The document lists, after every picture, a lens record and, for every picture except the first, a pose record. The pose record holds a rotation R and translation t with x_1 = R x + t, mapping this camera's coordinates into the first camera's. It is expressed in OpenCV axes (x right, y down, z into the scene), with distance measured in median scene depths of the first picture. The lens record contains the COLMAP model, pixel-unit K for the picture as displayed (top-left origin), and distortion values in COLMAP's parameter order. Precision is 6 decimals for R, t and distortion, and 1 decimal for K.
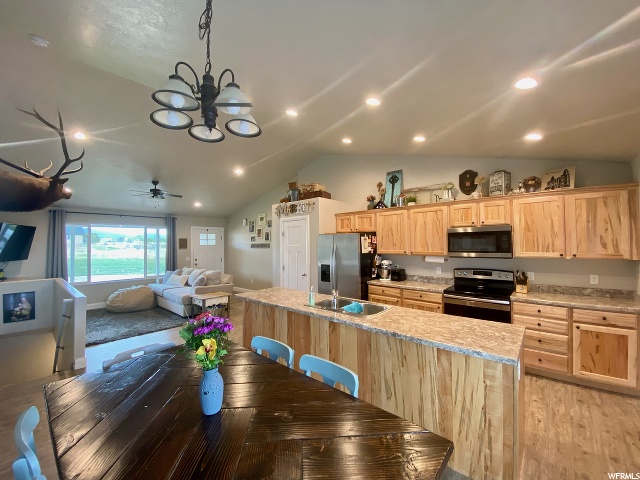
lens RADIAL K [[251.9, 0, 320.0], [0, 251.9, 240.0], [0, 0, 1]] dist [0.002295, -0.014073]
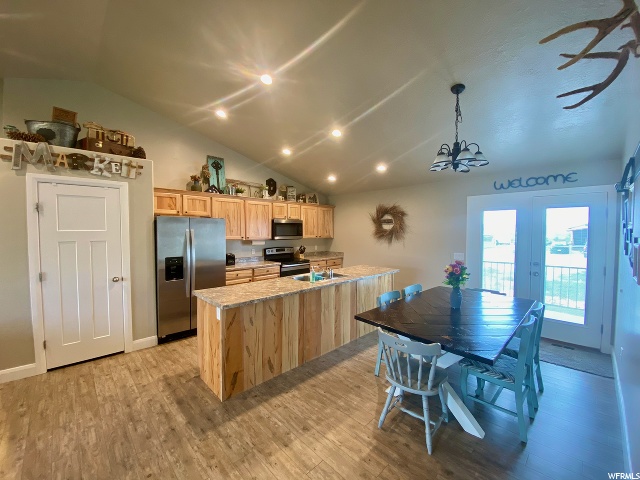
lens RADIAL K [[251.9, 0, 320.0], [0, 251.9, 240.0], [0, 0, 1]] dist [0.002295, -0.014073]
pose [[0.084496, -0.028172, 0.996025, -0.771044], [-0.018356, 0.999387, 0.029824, 0.019789], [-0.996255, -0.020804, 0.083927, 0.573022]]
